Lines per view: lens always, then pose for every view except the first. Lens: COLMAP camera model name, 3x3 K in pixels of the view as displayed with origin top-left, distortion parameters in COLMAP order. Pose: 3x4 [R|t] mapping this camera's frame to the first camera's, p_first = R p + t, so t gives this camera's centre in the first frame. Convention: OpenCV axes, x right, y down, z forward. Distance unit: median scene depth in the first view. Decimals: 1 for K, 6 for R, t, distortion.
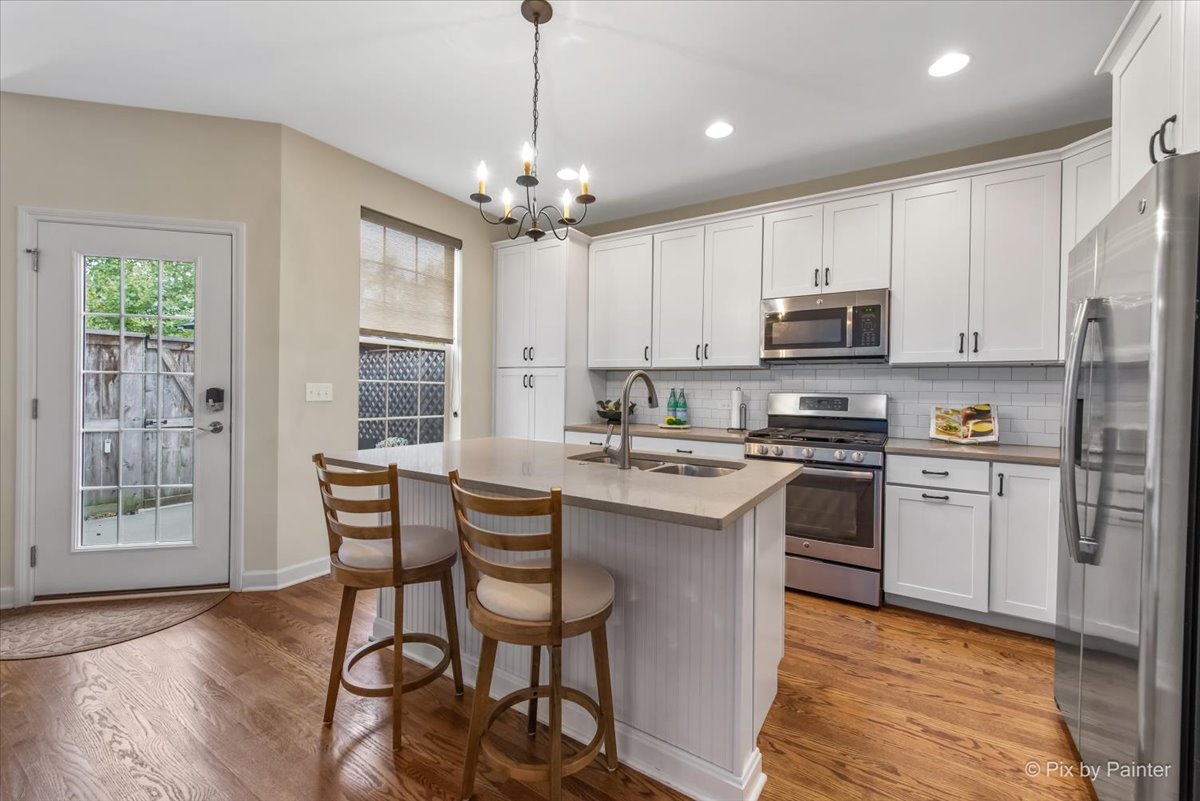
lens RADIAL K [[488.6, 0, 603.0], [0, 488.6, 396.4], [0, 0, 1]] dist [0.013279, -0.000001]
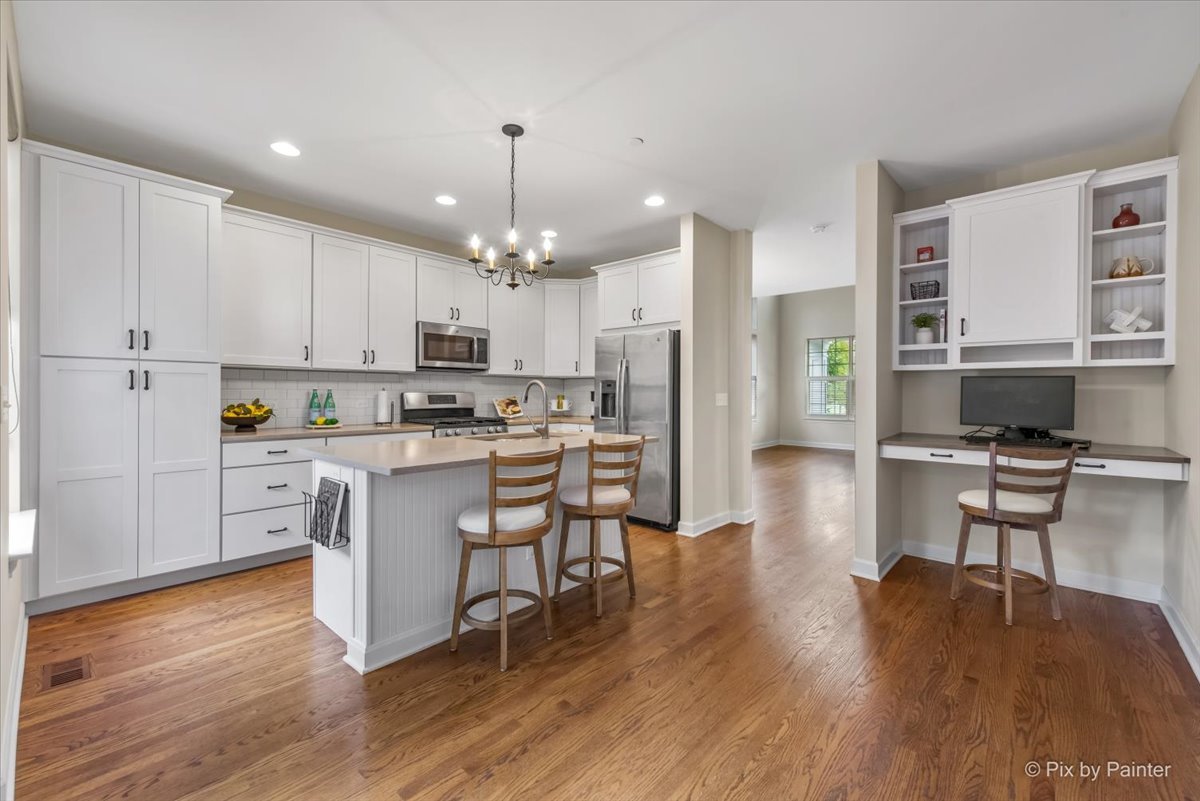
lens RADIAL K [[488.6, 0, 603.0], [0, 488.6, 396.4], [0, 0, 1]] dist [0.013279, -0.000001]
pose [[0.174211, -0.020706, 0.984491, -0.885647], [0.012981, 0.999740, 0.018730, -0.014898], [-0.984623, 0.009517, 0.174434, 0.288543]]
